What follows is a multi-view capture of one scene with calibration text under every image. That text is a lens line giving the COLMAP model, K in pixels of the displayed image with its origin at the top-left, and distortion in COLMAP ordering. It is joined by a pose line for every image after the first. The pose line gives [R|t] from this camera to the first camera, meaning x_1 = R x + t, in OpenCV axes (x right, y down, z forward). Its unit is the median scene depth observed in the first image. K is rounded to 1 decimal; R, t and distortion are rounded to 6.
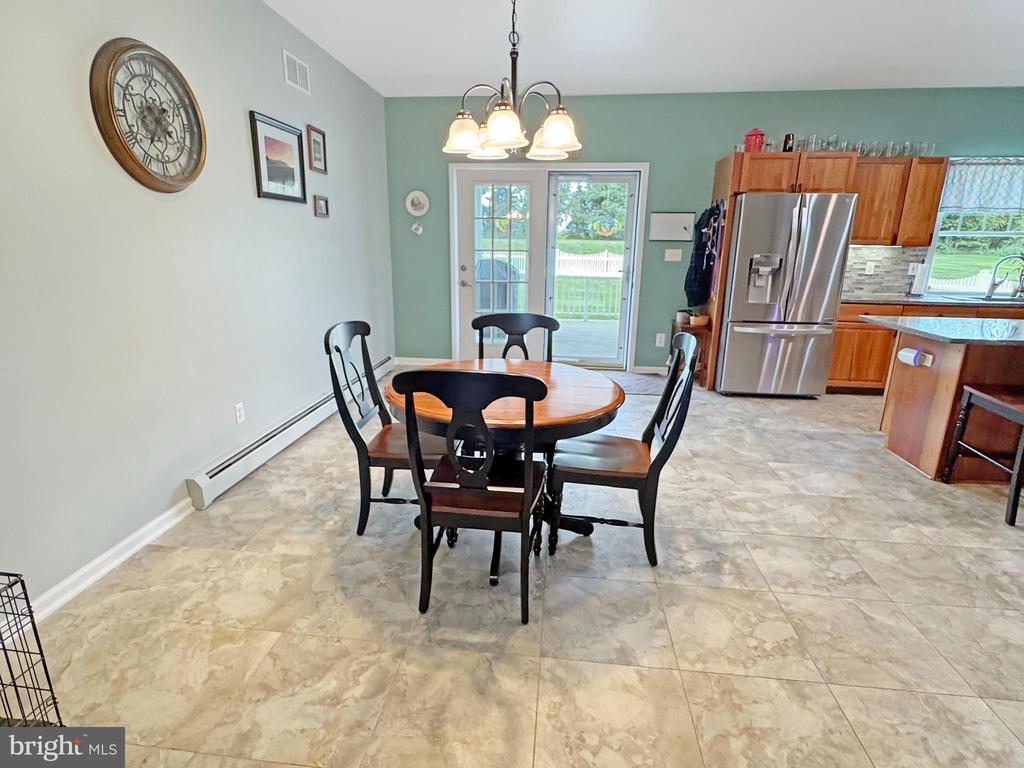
lens RADIAL K [[522.5, 0, 507.2], [0, 522.5, 383.2], [0, 0, 1]] dist [-0.003304, 0.000028]
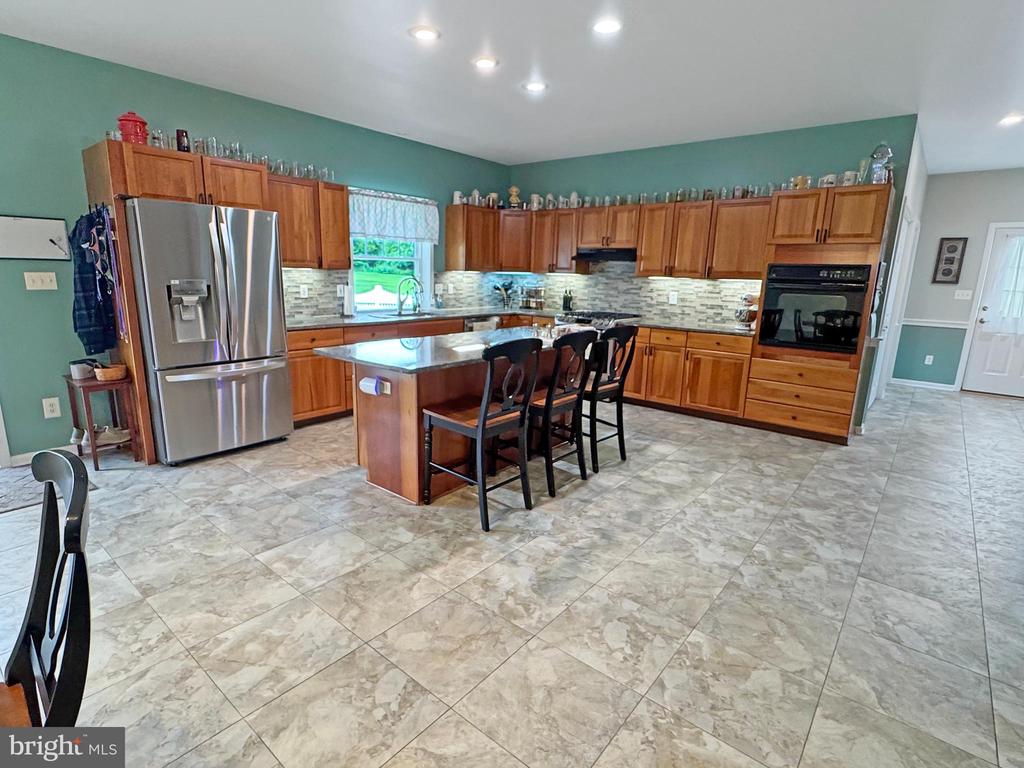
lens RADIAL K [[522.5, 0, 507.2], [0, 522.5, 383.2], [0, 0, 1]] dist [-0.003304, 0.000028]
pose [[0.551558, -0.174158, 0.815753, 0.097238], [0.198934, 0.977206, 0.074121, -0.058541], [-0.810067, 0.121399, 0.573632, 0.184924]]
